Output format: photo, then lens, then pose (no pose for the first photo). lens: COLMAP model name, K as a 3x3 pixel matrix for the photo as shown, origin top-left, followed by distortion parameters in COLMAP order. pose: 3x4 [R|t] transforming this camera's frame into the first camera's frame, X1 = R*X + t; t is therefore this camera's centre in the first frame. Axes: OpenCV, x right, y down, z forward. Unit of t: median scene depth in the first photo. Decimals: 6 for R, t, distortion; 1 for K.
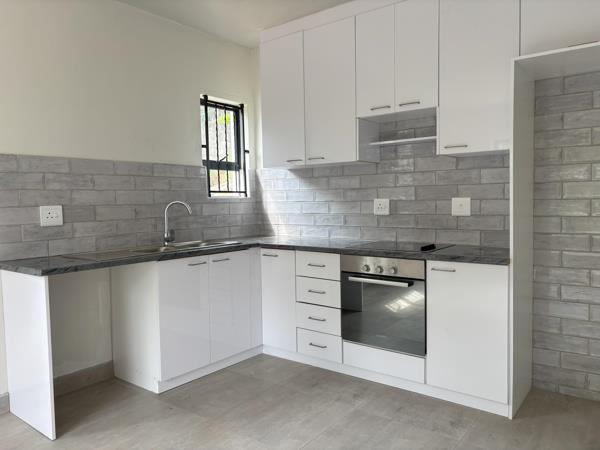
lens RADIAL K [[446.7, 0, 300.0], [0, 446.7, 225.0], [0, 0, 1]] dist [0.008204, 0.001975]
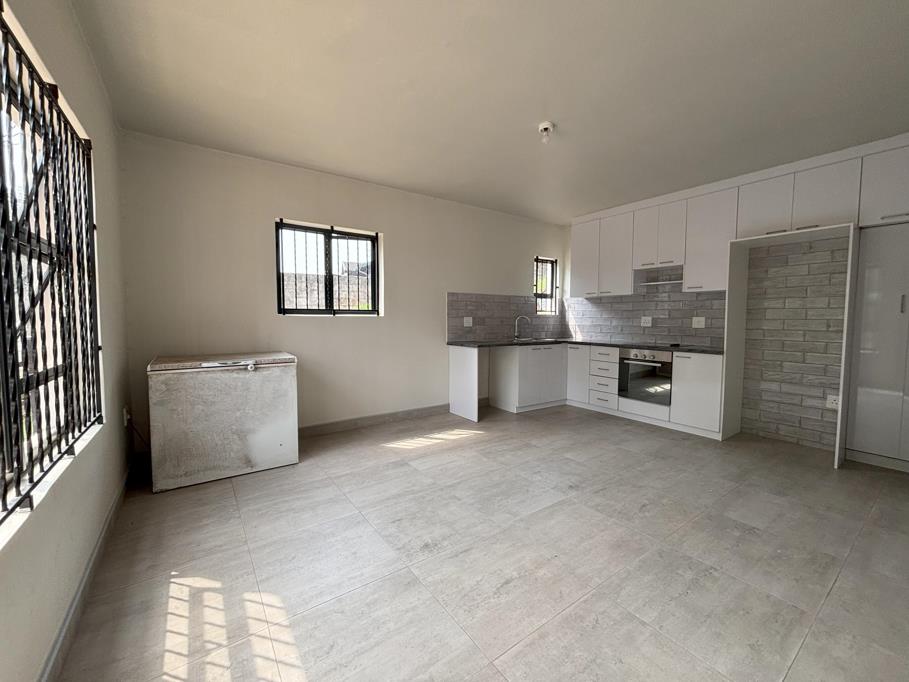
lens RADIAL K [[368.3, 0, 454.5], [0, 368.3, 341.0], [0, 0, 1]] dist [0.000543, 0.000105]
pose [[0.957205, 0.038851, -0.286790, -0.116239], [-0.036156, 0.999238, 0.014689, 0.040958], [0.287142, -0.003692, 0.957881, -0.583821]]
